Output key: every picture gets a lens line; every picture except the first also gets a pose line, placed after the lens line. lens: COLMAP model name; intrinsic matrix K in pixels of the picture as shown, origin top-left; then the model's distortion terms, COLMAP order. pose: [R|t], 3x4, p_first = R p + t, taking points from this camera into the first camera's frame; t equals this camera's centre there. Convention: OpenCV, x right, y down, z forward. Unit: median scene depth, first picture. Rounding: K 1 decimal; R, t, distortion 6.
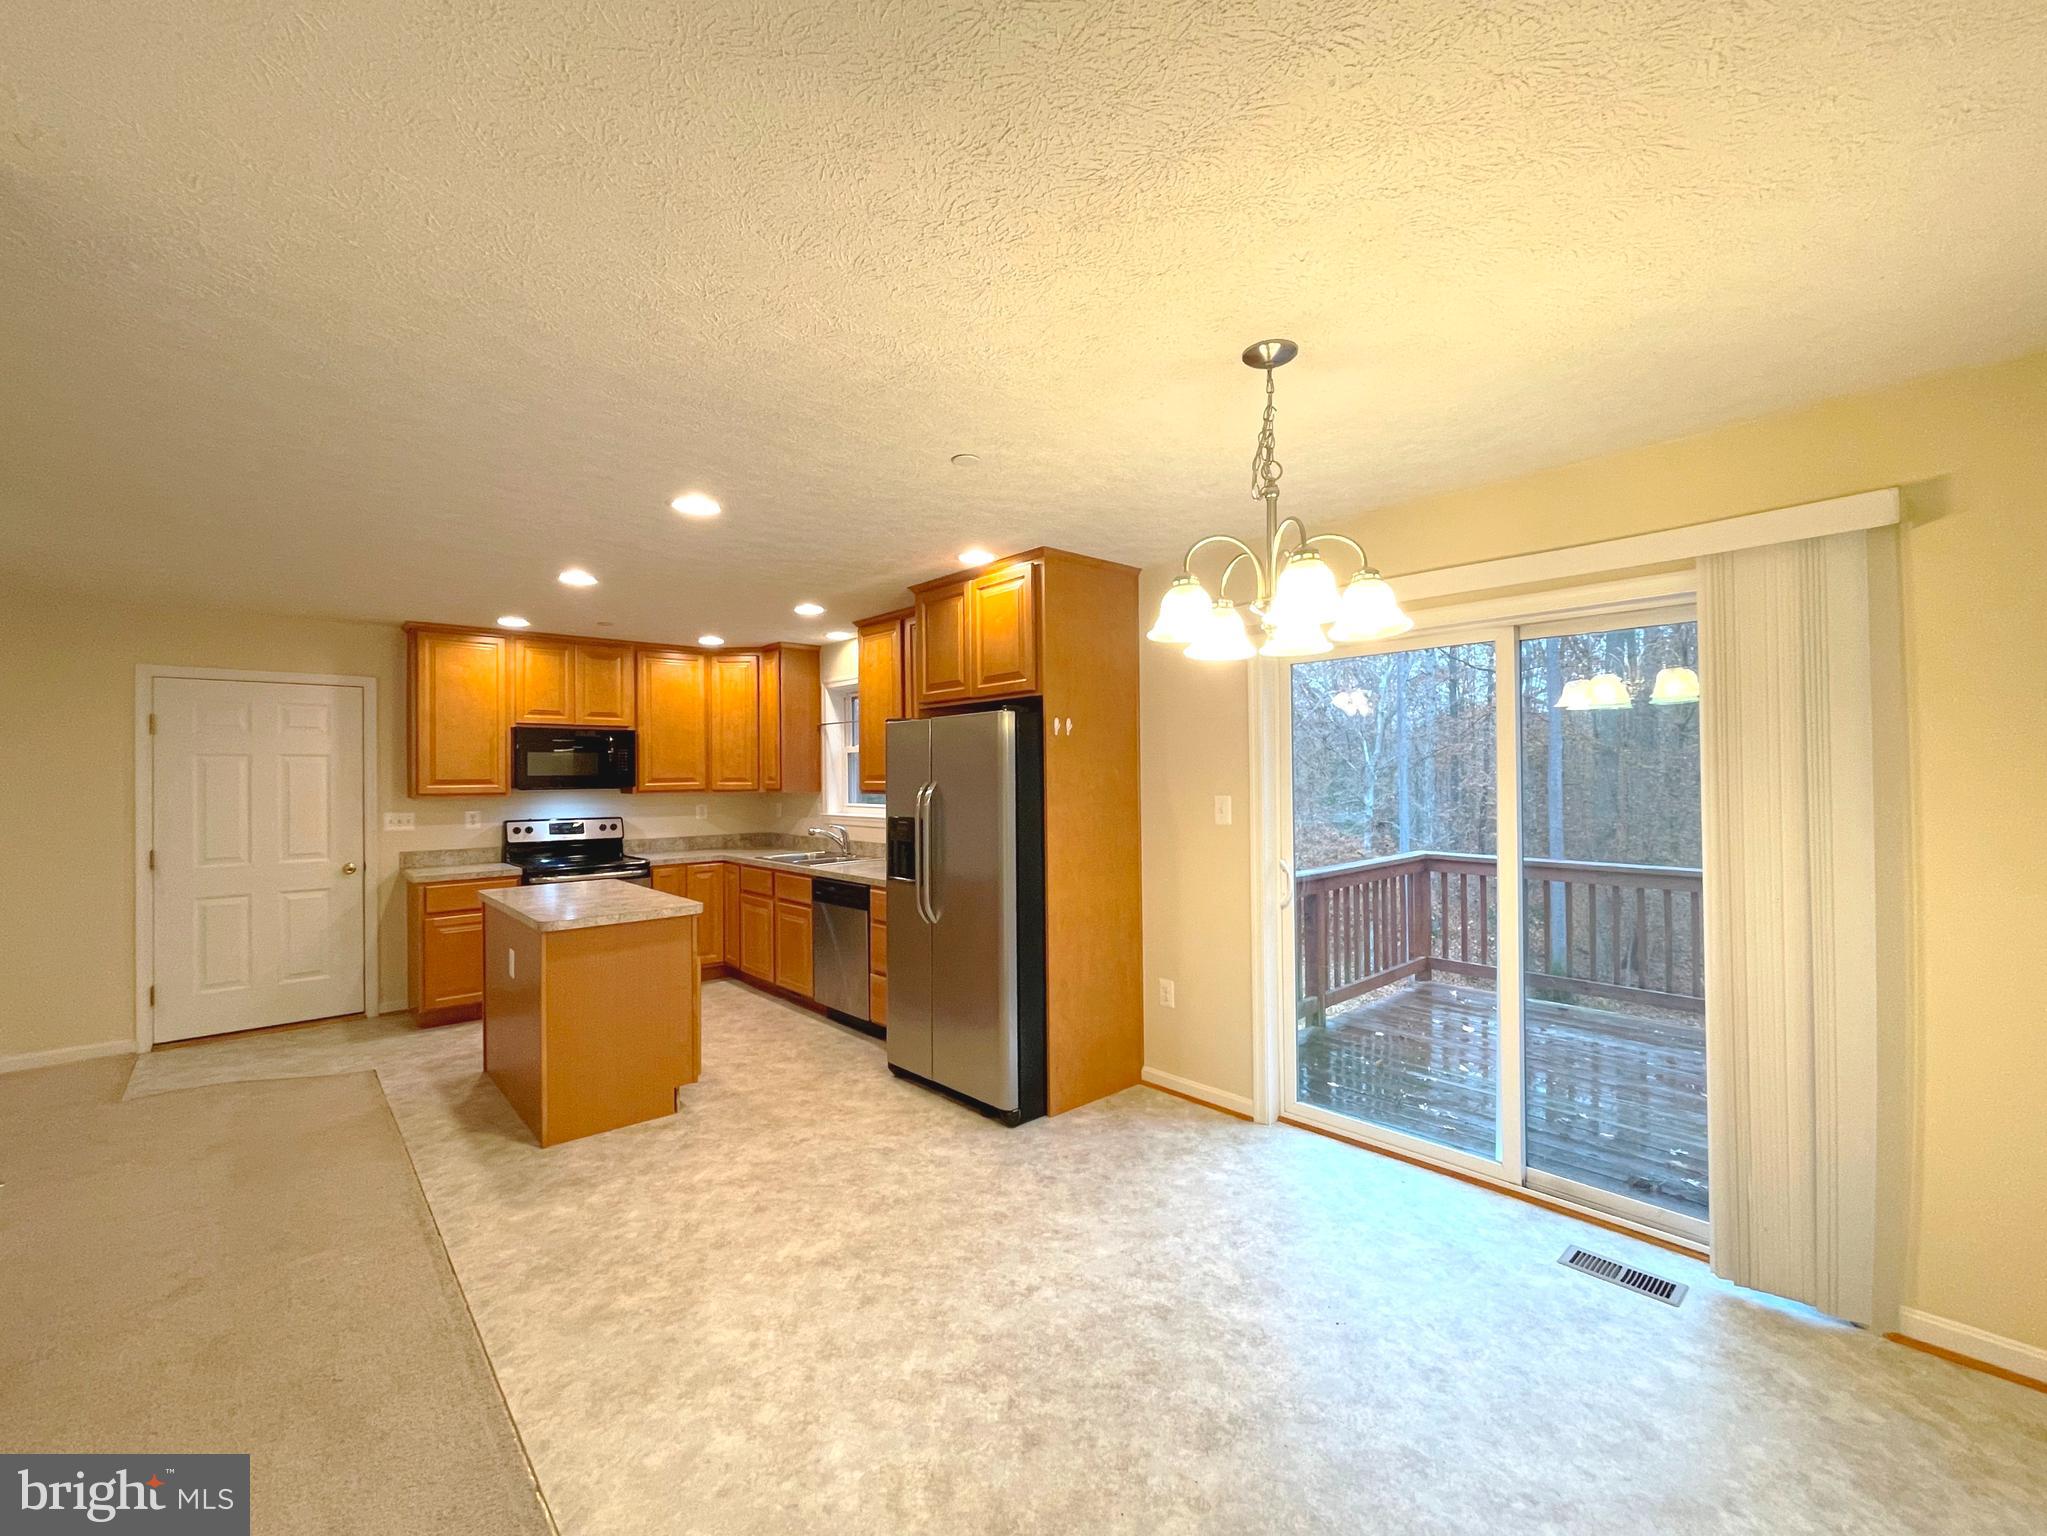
lens RADIAL K [[834.0, 0, 1034.1], [0, 834.0, 785.7], [0, 0, 1]] dist [-0.008792, 0.003202]
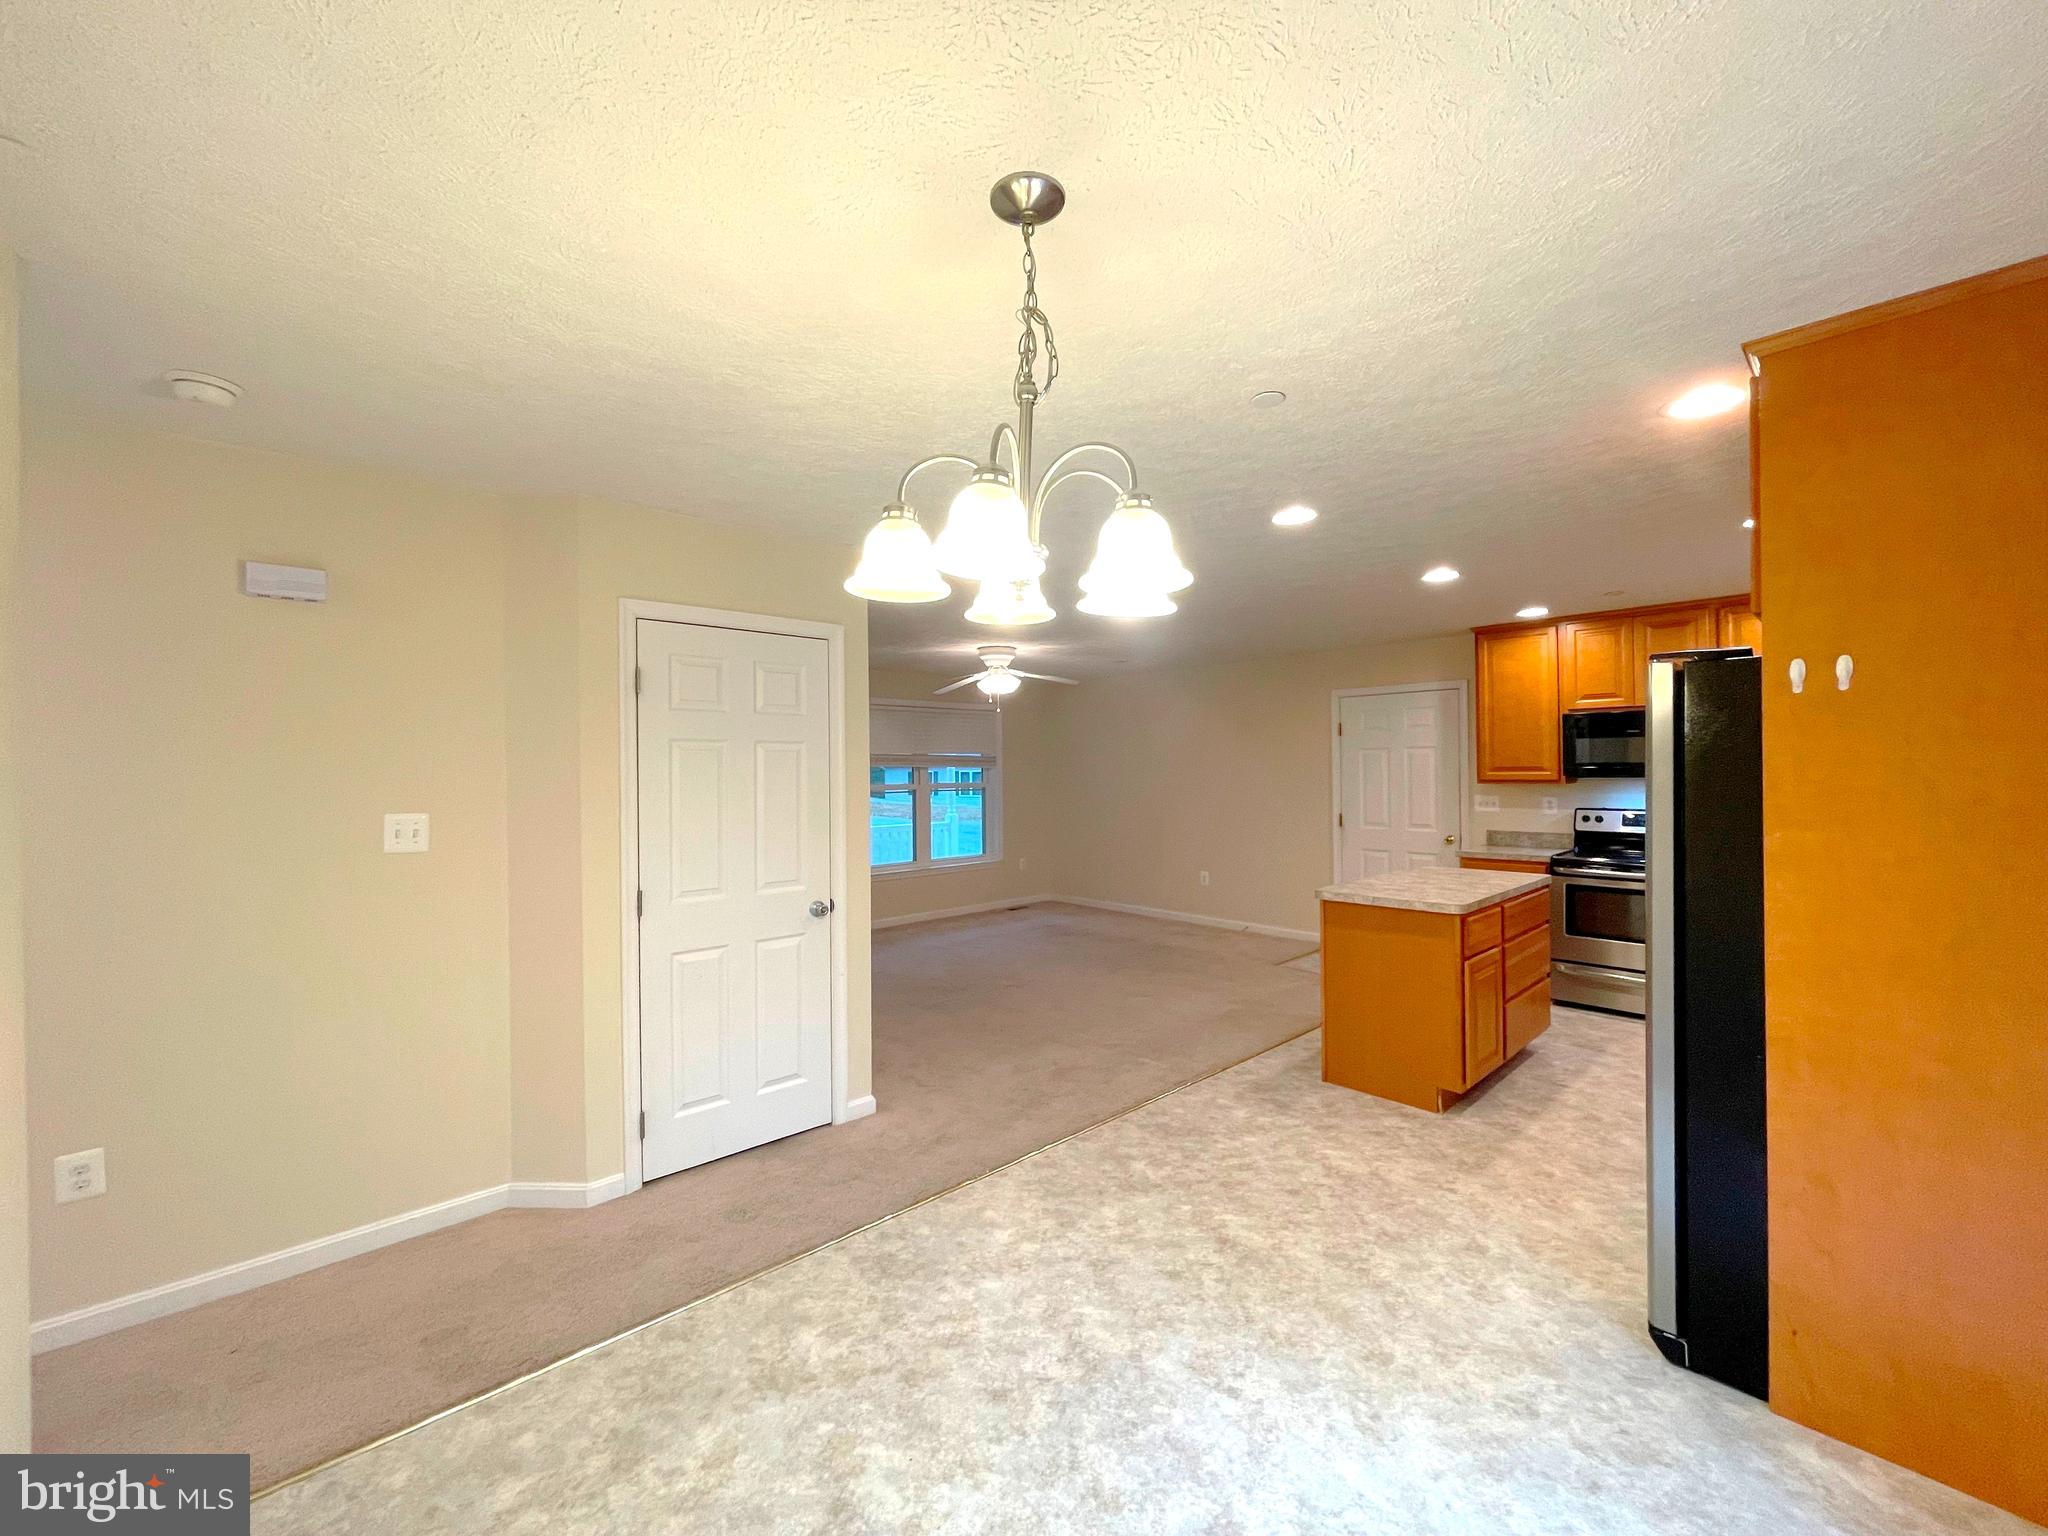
lens RADIAL K [[834.5, 0, 1021.4], [0, 834.5, 760.2], [0, 0, 1]] dist [-0.008792, 0.003202]
pose [[0.011713, -0.004800, -0.999920, 0.545494], [-0.005931, 0.999971, -0.004869, -0.009483], [0.999914, 0.005987, 0.011685, 0.518413]]
